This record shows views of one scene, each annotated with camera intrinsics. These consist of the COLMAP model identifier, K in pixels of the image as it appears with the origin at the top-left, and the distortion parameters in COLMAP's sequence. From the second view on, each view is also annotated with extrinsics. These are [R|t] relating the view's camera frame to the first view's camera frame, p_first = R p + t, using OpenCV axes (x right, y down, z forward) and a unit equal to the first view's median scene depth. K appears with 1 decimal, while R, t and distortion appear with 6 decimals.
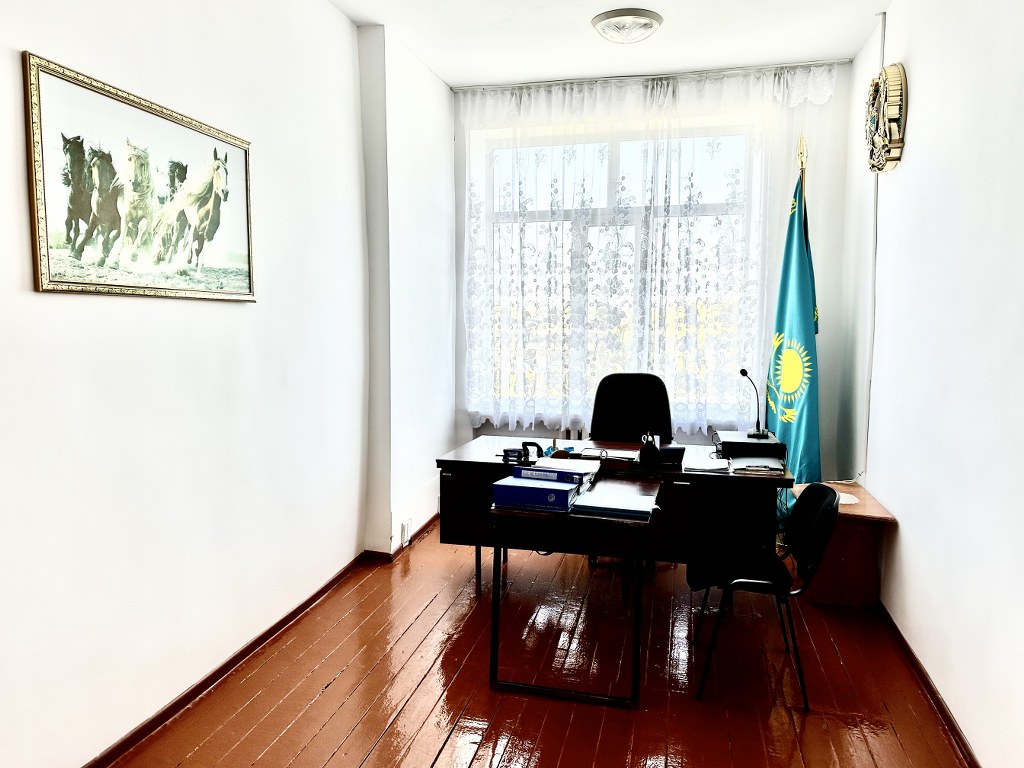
lens RADIAL K [[757.3, 0, 507.0], [0, 757.3, 390.0], [0, 0, 1]] dist [0.089186, -0.100225]
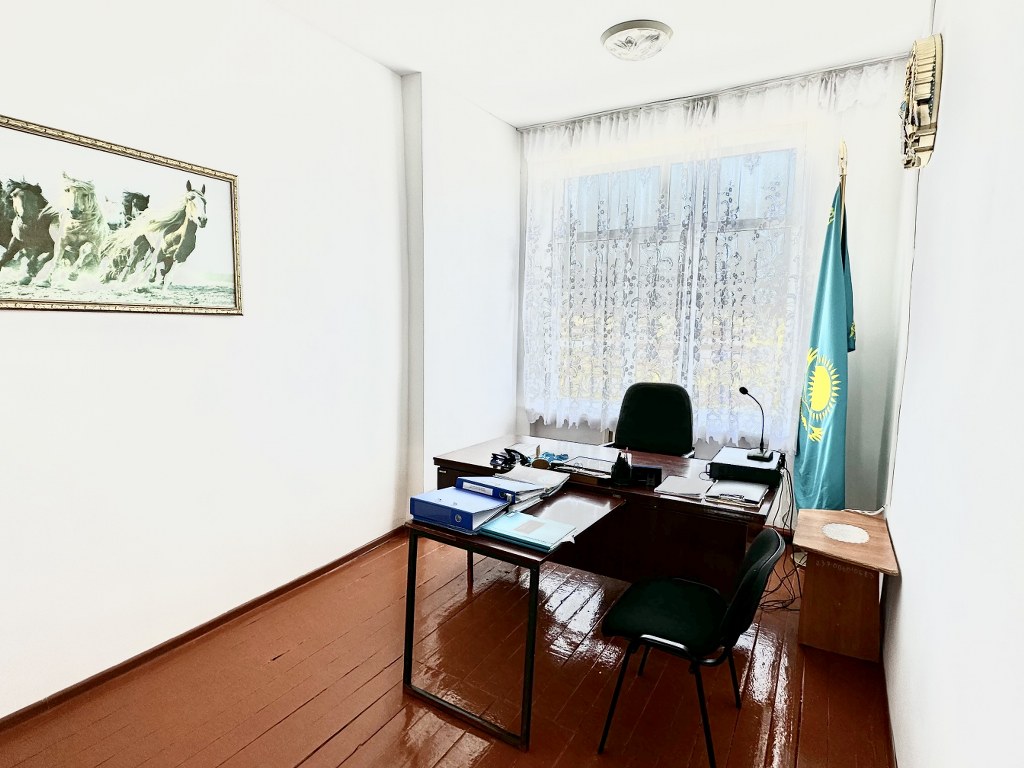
lens RADIAL K [[550.8, 0, 515.2], [0, 550.8, 386.5], [0, 0, 1]] dist [0.000300, 0.006085]
pose [[0.952603, 0.044471, -0.300949, 0.219874], [-0.037946, 0.998901, 0.027494, -0.032374], [0.301841, -0.014771, 0.953244, 0.233010]]
